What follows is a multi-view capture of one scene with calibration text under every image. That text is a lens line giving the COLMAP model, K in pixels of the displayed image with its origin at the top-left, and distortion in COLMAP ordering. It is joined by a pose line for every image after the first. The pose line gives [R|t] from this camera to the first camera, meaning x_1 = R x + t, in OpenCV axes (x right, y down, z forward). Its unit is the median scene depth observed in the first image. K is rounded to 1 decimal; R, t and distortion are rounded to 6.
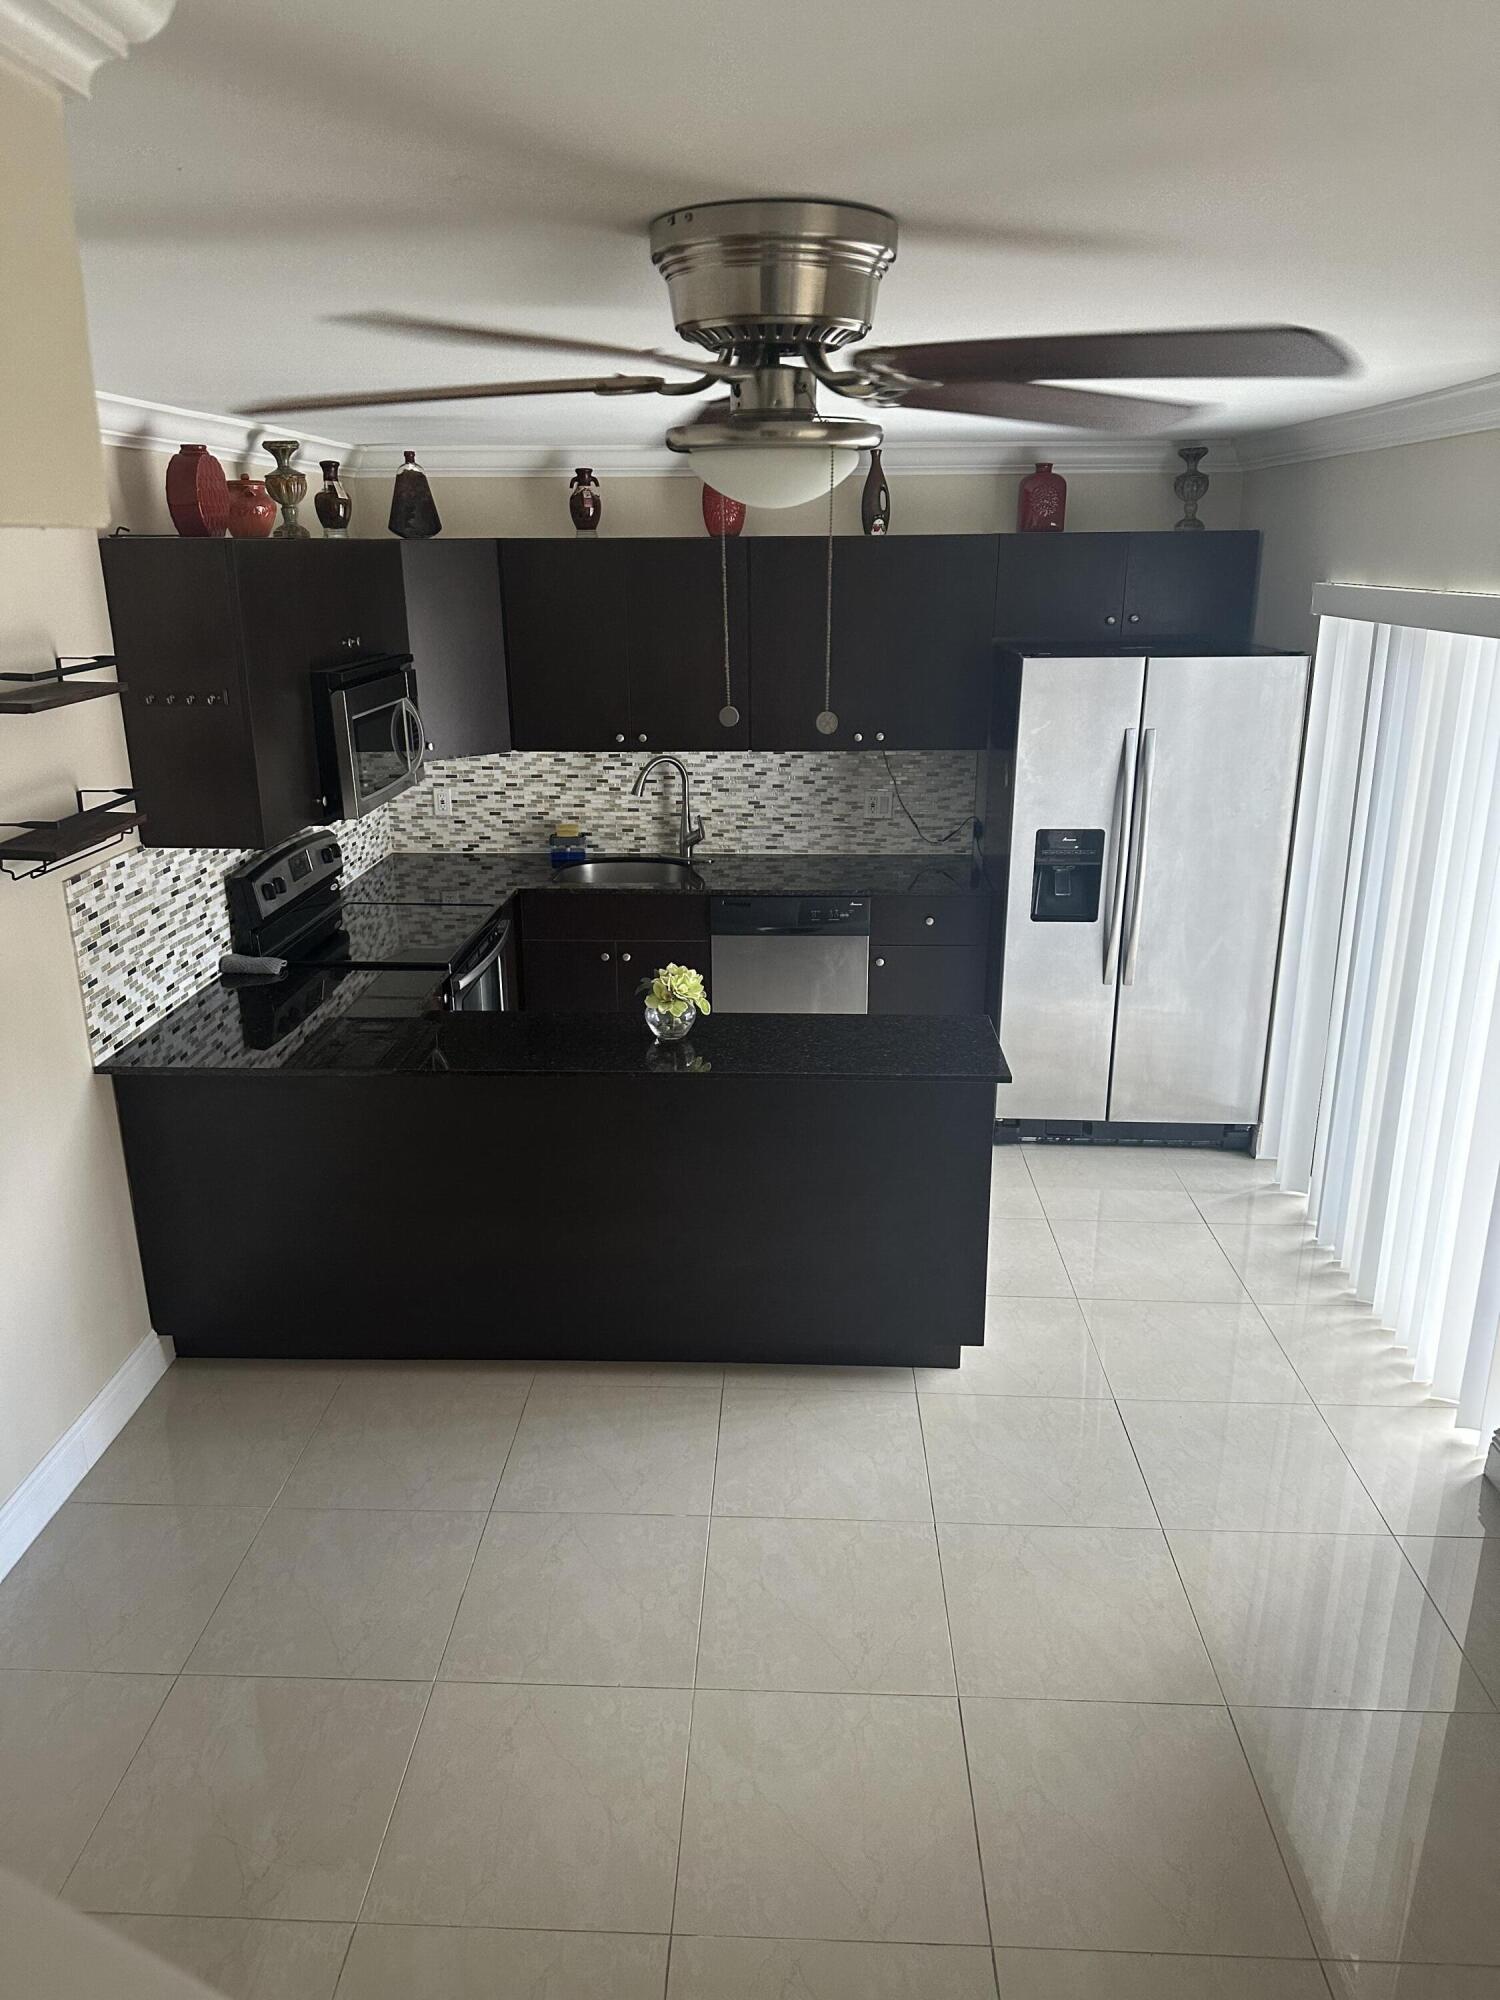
lens RADIAL K [[1368.6, 0, 771.1], [0, 1368.6, 996.2], [0, 0, 1]] dist [0.013980, -0.034699]
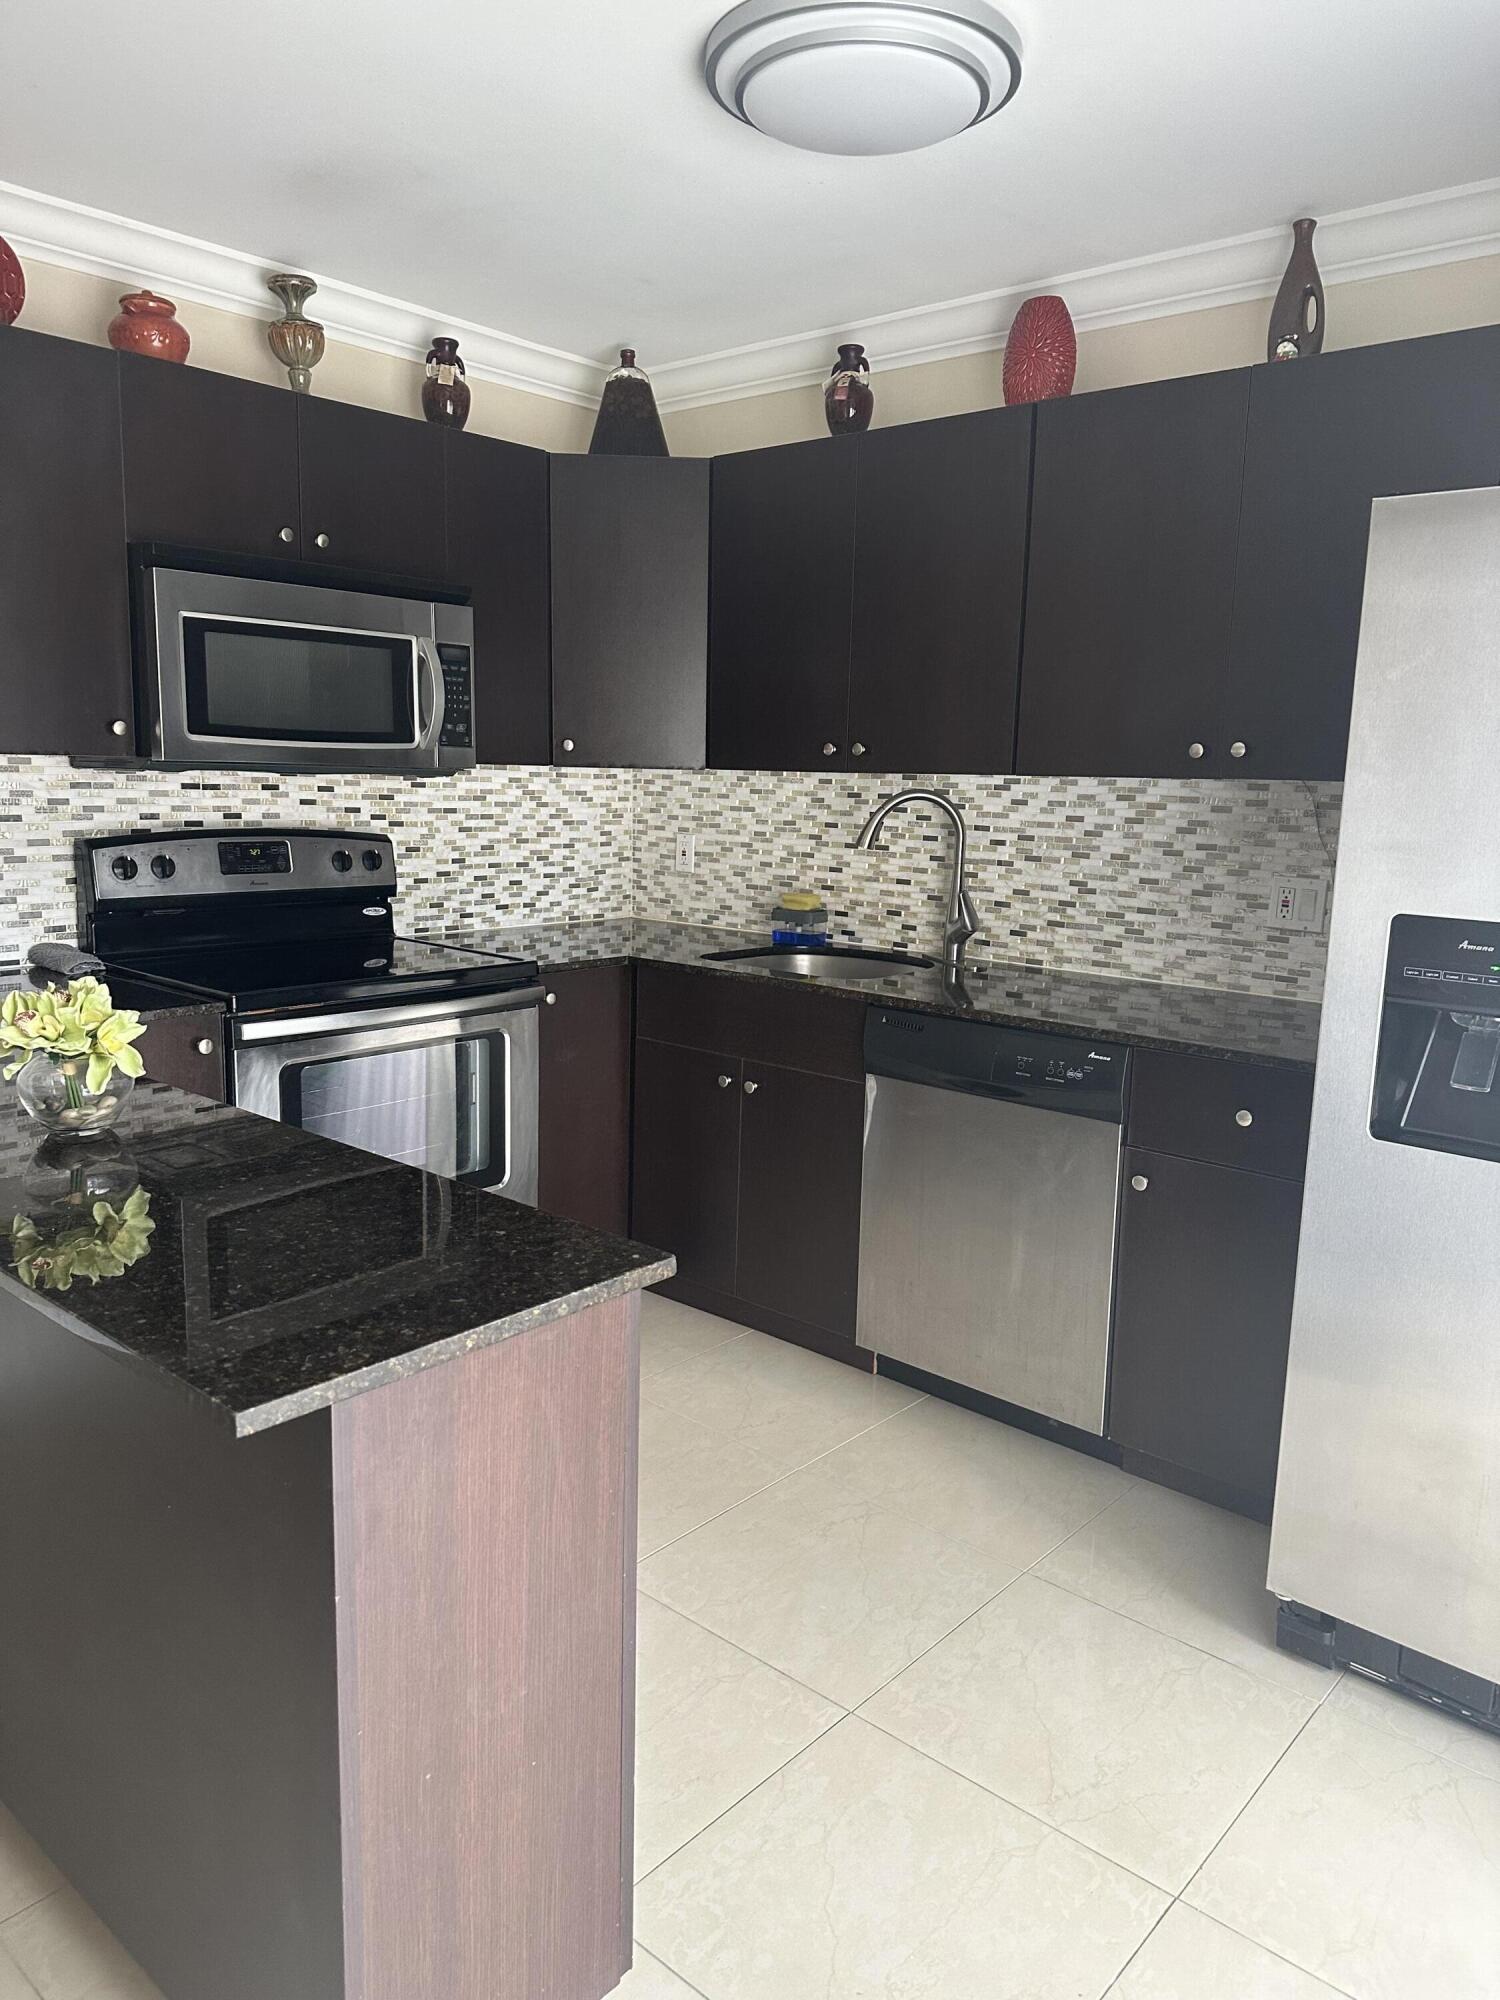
lens RADIAL K [[1368.6, 0, 729.2], [0, 1368.6, 1011.3], [0, 0, 1]] dist [0.013980, -0.034699]
pose [[0.763210, 0.130608, -0.632813, 0.248337], [-0.217619, 0.974100, -0.061415, -0.020692], [0.608402, 0.184584, 0.771865, 0.471063]]
